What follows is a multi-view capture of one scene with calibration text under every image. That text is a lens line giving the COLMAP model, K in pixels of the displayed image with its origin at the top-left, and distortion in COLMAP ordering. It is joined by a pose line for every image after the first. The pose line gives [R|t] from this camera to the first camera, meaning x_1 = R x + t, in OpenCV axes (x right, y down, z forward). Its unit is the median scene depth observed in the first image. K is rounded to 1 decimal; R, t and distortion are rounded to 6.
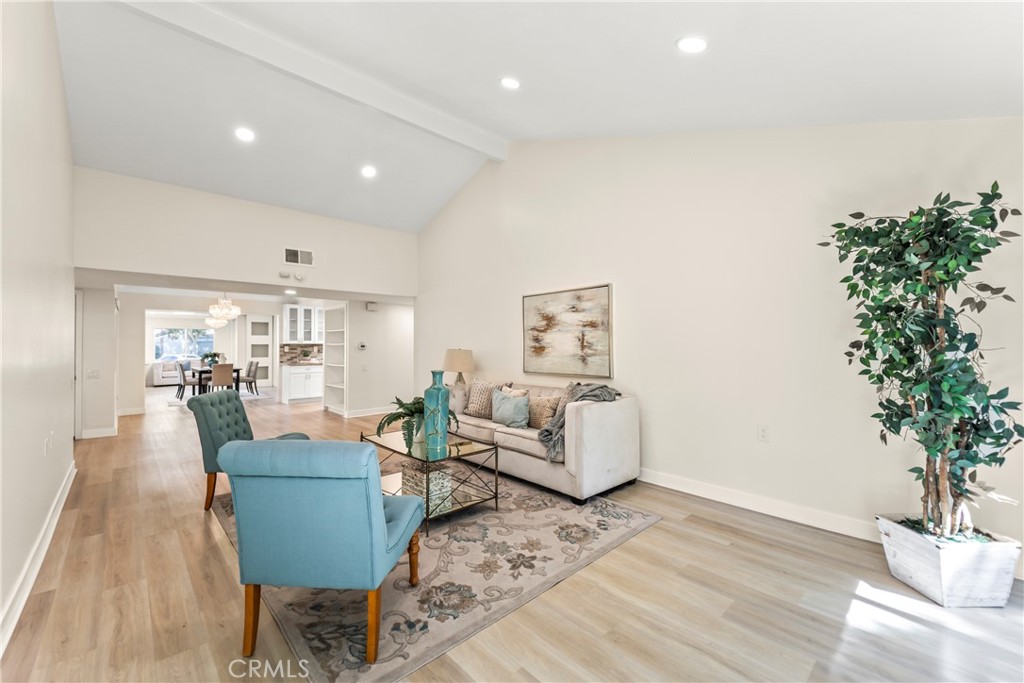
lens RADIAL K [[420.9, 0, 512.3], [0, 420.9, 342.5], [0, 0, 1]] dist [0.017400, -0.003568]
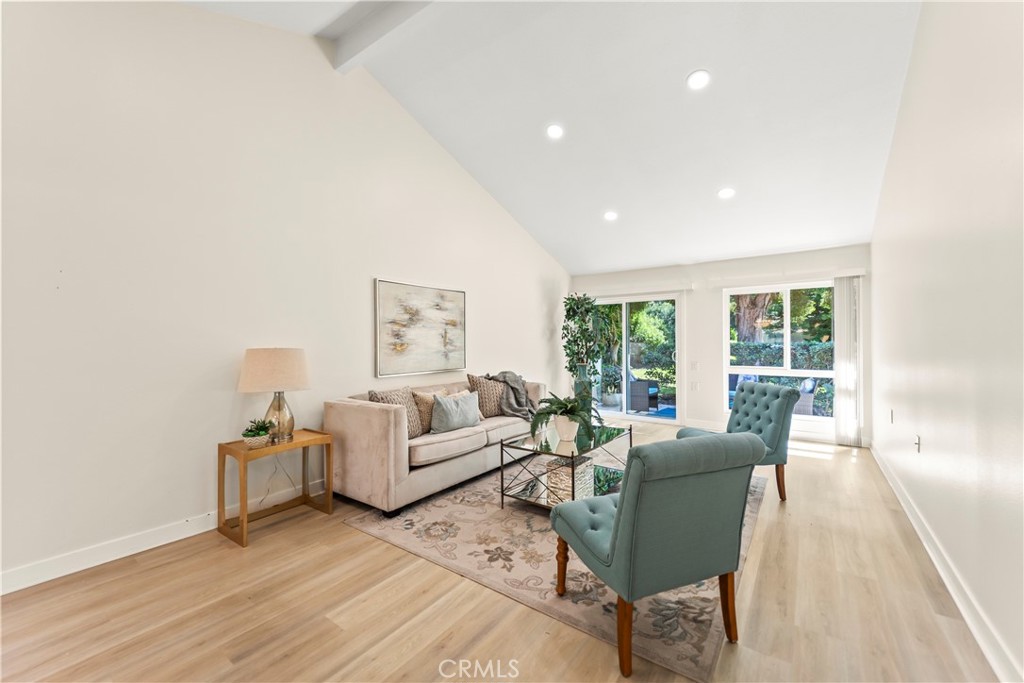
lens RADIAL K [[420.9, 0, 503.7], [0, 420.9, 342.0], [0, 0, 1]] dist [0.017400, -0.003568]
pose [[-0.201130, 0.004941, 0.979552, -0.915795], [-0.003658, 0.999977, -0.005795, 0.012159], [-0.979558, -0.004748, -0.201107, 1.072282]]
